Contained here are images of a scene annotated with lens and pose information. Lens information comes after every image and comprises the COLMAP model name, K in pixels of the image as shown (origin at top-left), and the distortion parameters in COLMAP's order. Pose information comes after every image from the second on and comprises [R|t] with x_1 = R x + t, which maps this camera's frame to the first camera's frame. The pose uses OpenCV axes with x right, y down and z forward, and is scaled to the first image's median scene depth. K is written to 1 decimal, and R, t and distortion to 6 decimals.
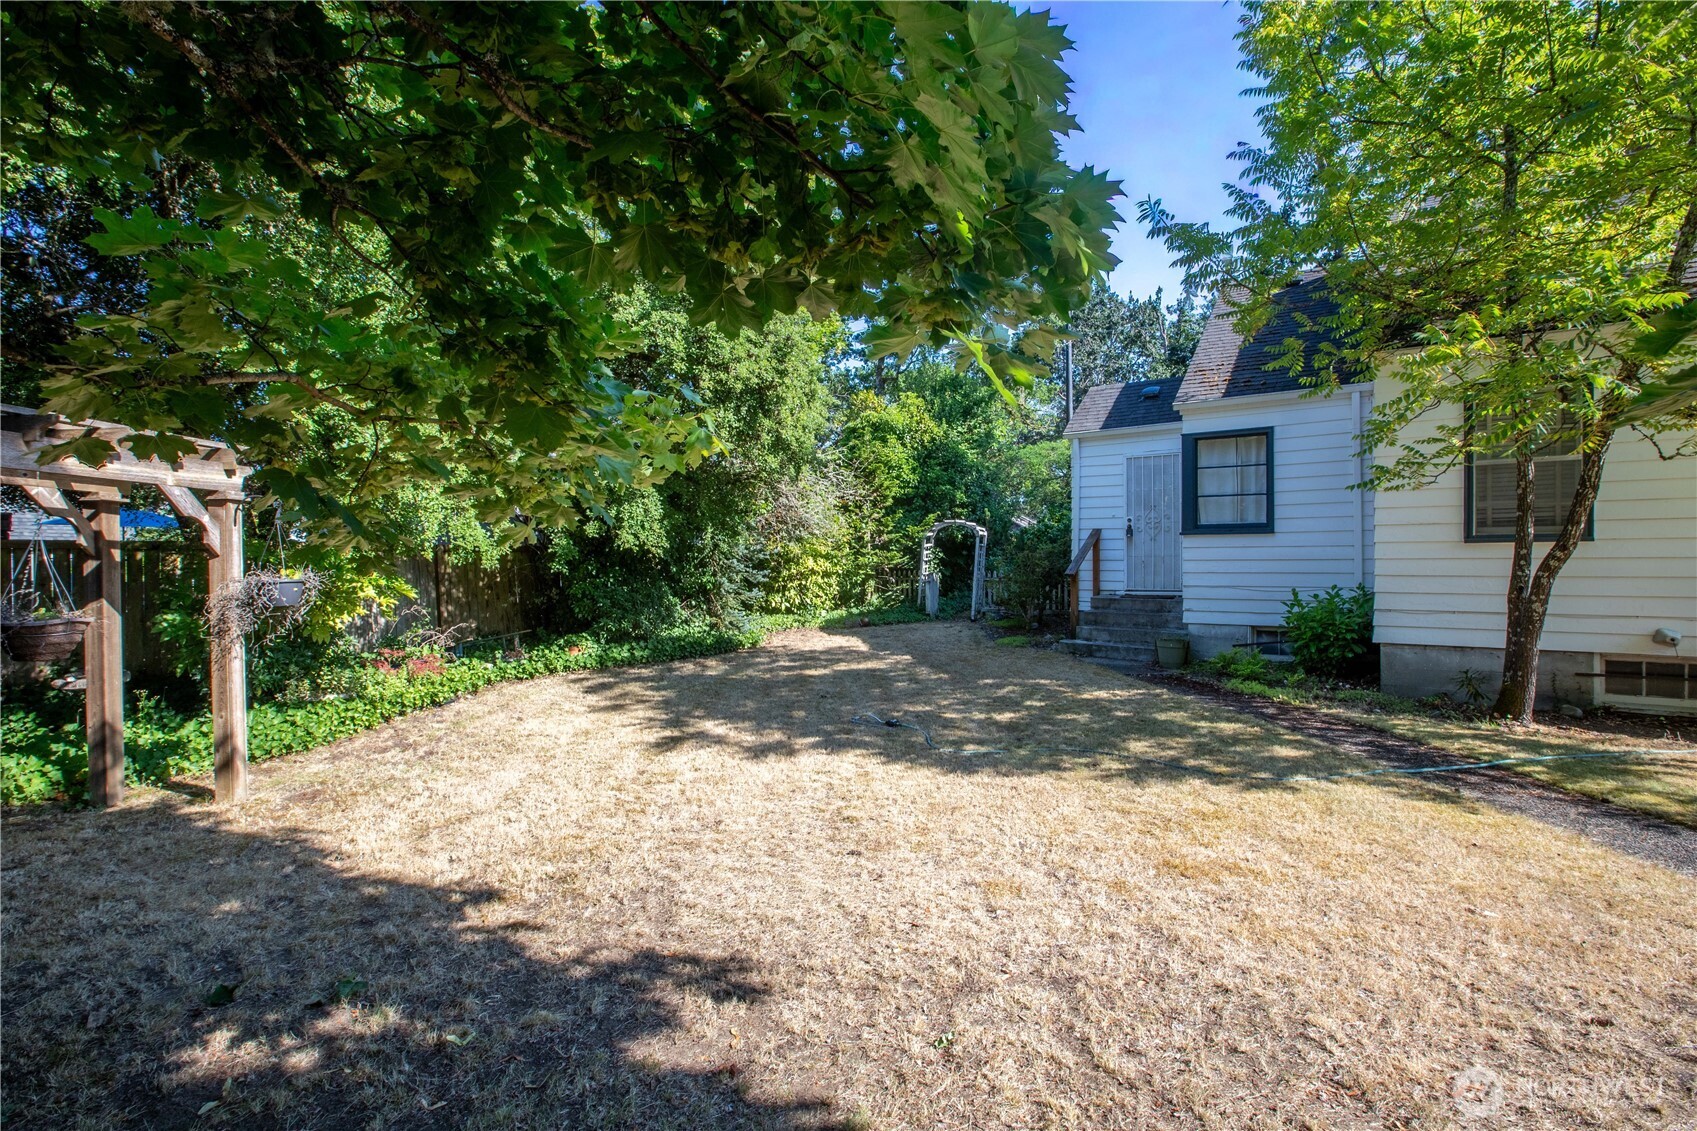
lens RADIAL K [[768.3, 0, 857.9], [0, 768.3, 564.5], [0, 0, 1]] dist [-0.040738, 0.000869]
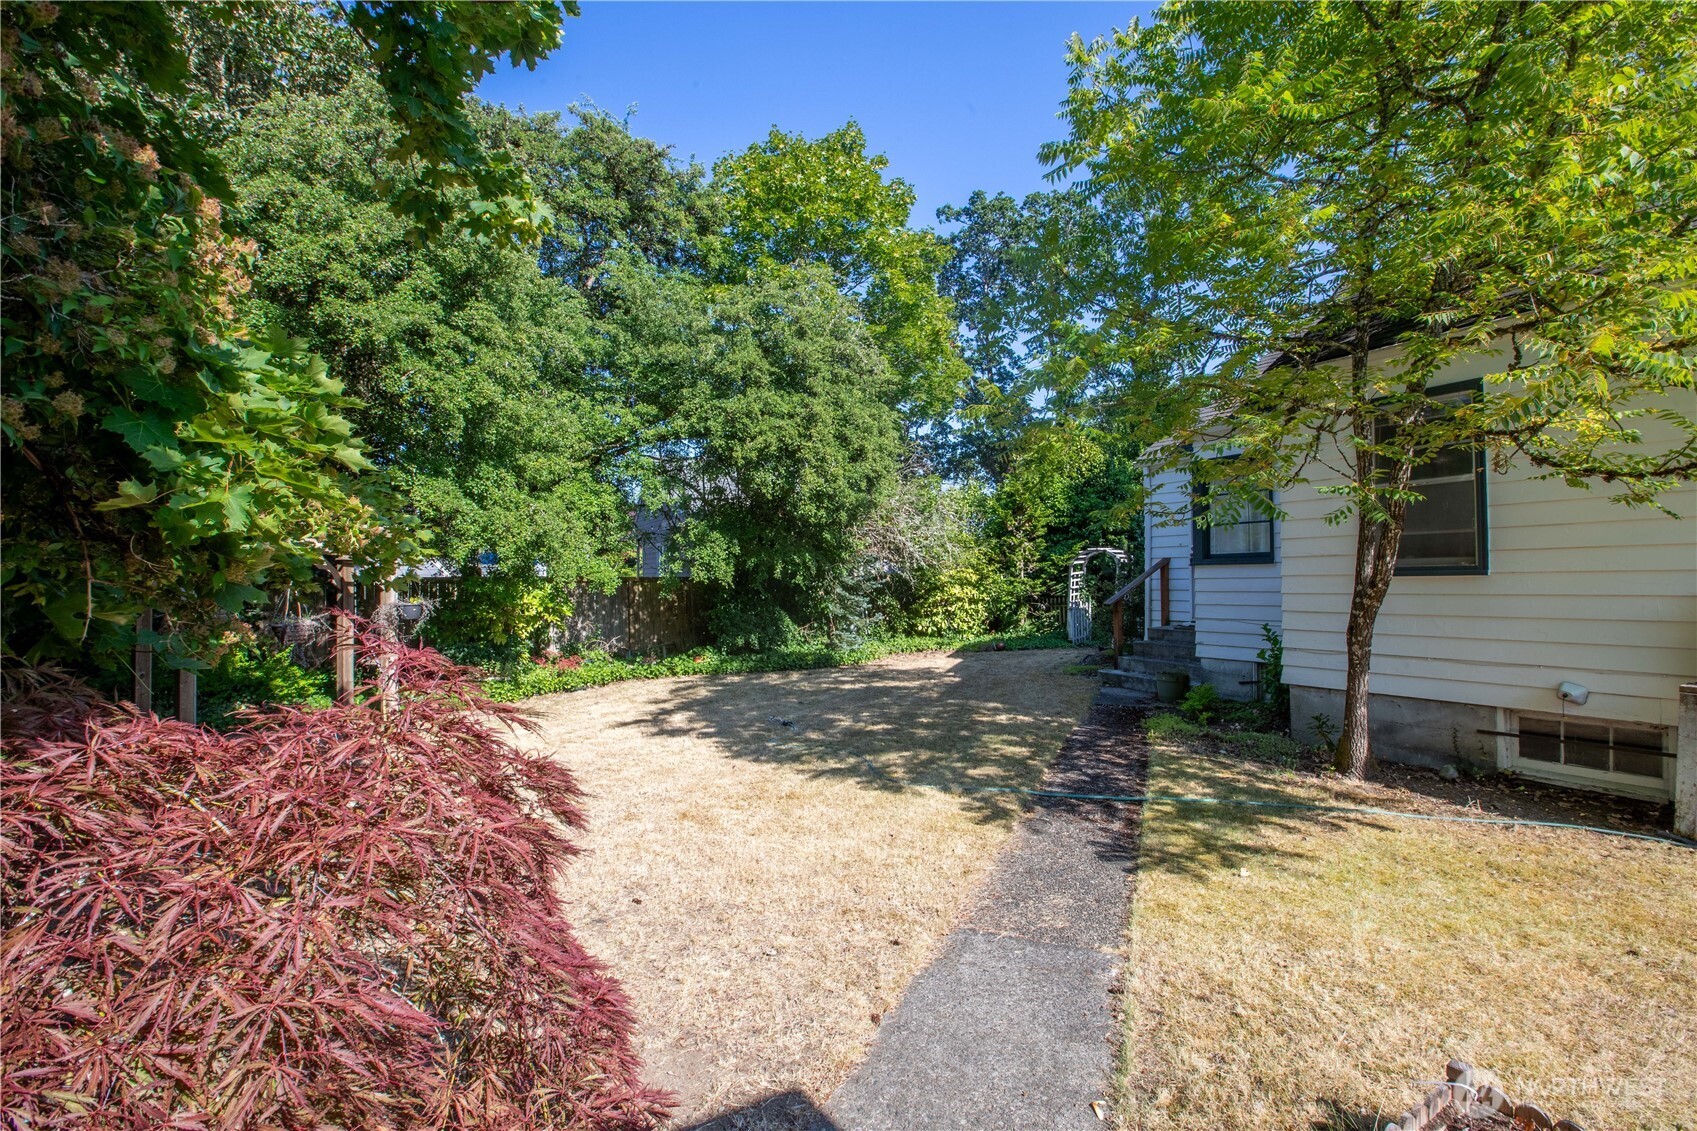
lens RADIAL K [[768.3, 0, 857.9], [0, 768.3, 564.5], [0, 0, 1]] dist [-0.040738, 0.000869]
pose [[0.899880, -0.011799, -0.435978, 0.458589], [-0.000910, 0.999581, -0.028931, -0.011450], [0.436136, 0.026432, 0.899492, -0.057358]]
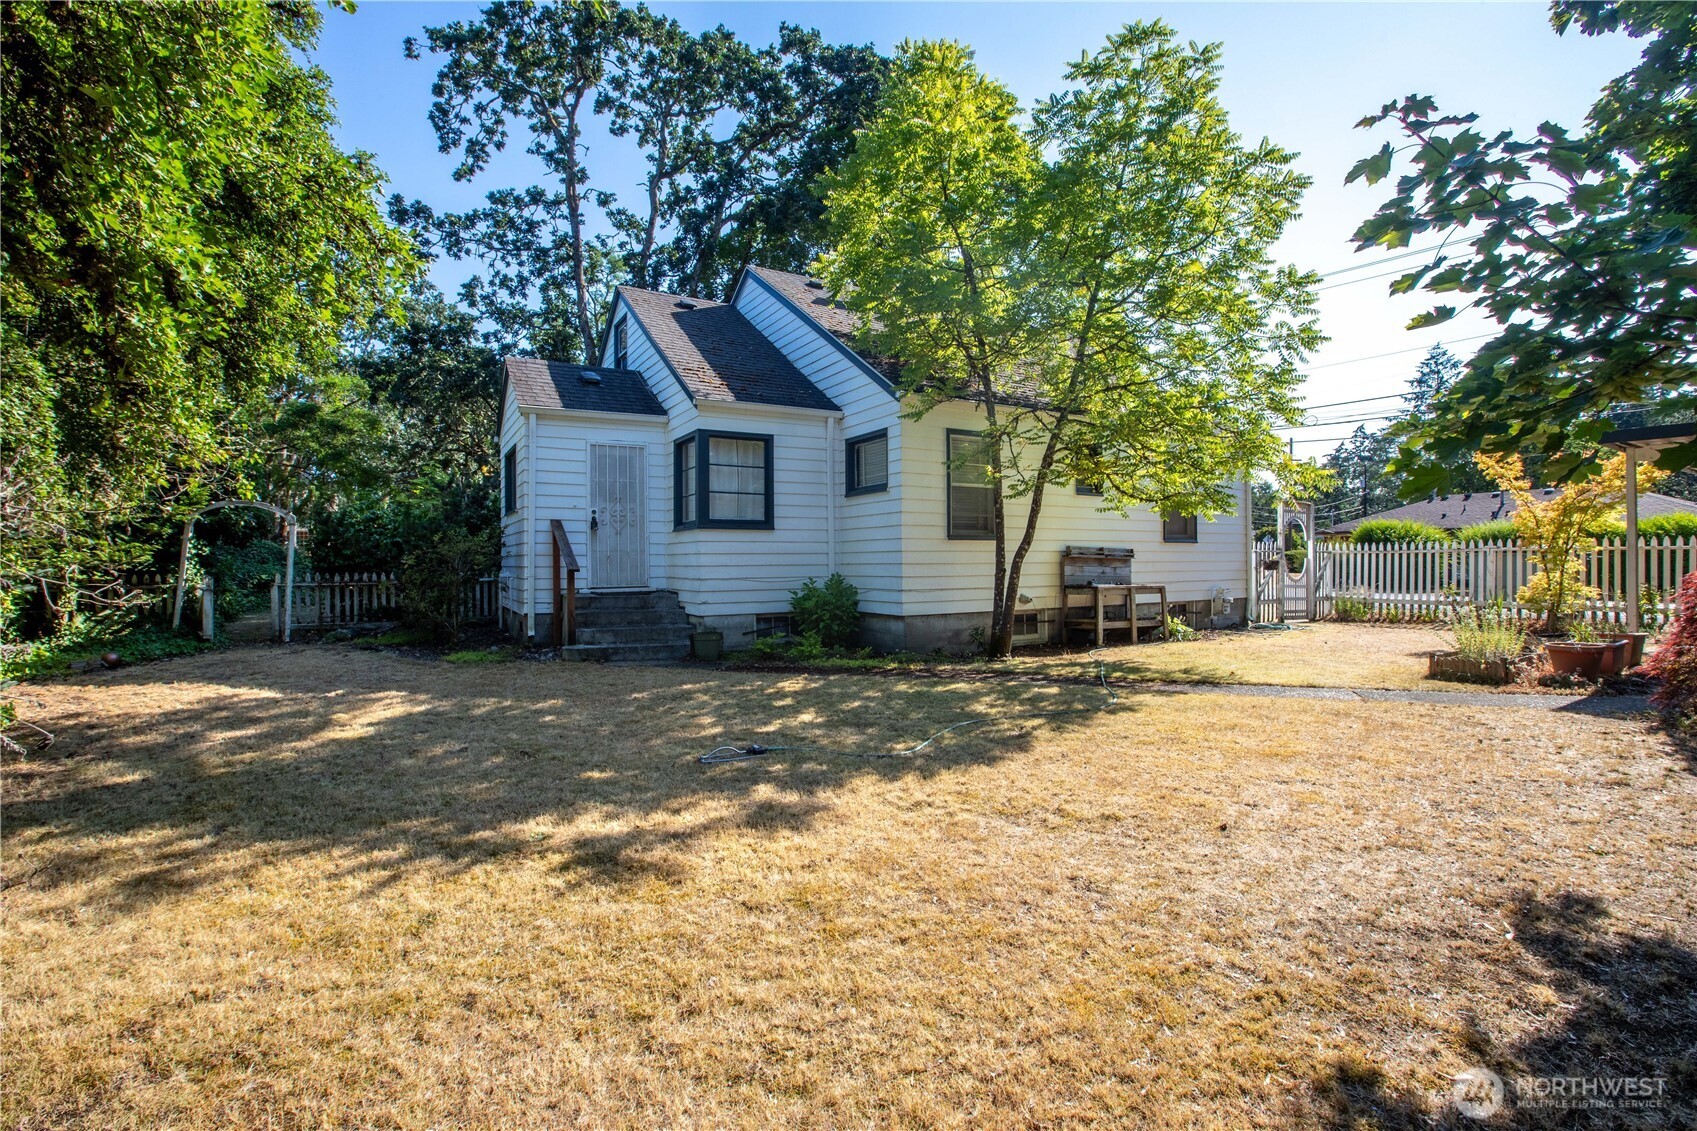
lens RADIAL K [[768.3, 0, 857.9], [0, 768.3, 564.5], [0, 0, 1]] dist [-0.040738, 0.000869]
pose [[0.433161, 0.000233, 0.901317, -0.388058], [0.011476, 0.999917, -0.005773, 0.016537], [-0.901244, 0.012844, 0.433122, 0.366071]]
